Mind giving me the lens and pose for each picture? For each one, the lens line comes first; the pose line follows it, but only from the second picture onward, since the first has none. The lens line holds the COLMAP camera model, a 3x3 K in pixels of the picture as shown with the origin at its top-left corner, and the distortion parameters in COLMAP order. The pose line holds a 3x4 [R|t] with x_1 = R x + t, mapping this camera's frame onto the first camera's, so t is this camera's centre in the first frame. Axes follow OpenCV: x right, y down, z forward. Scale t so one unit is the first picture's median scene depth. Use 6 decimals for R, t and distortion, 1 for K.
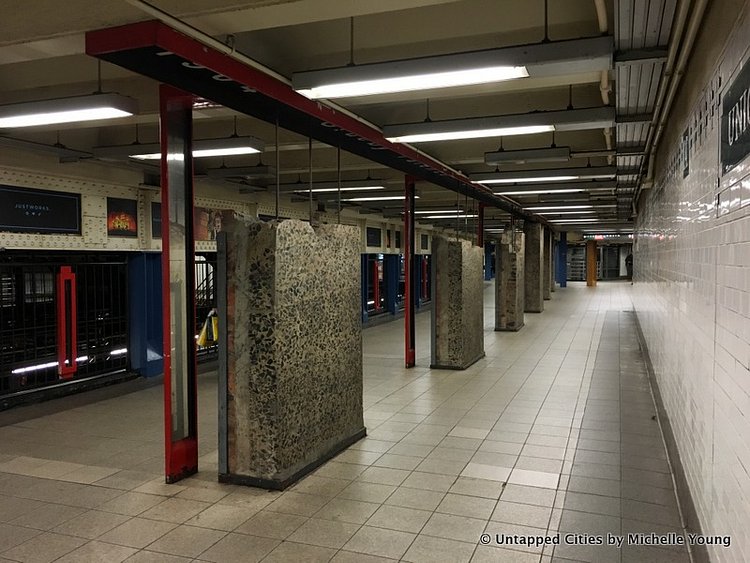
lens RADIAL K [[631.3, 0, 375.0], [0, 631.3, 281.5], [0, 0, 1]] dist [0.004747, -0.055662]
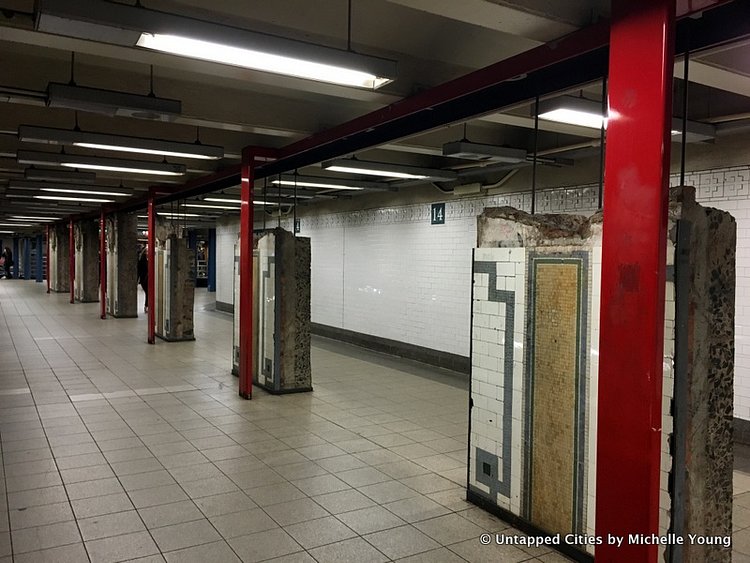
lens RADIAL K [[631.3, 0, 375.0], [0, 631.3, 281.5], [0, 0, 1]] dist [0.004747, -0.055662]
pose [[0.649323, -0.009230, 0.760457, -0.943926], [0.005516, 0.999957, 0.007427, -0.023079], [-0.760493, -0.000628, 0.649346, 0.838174]]
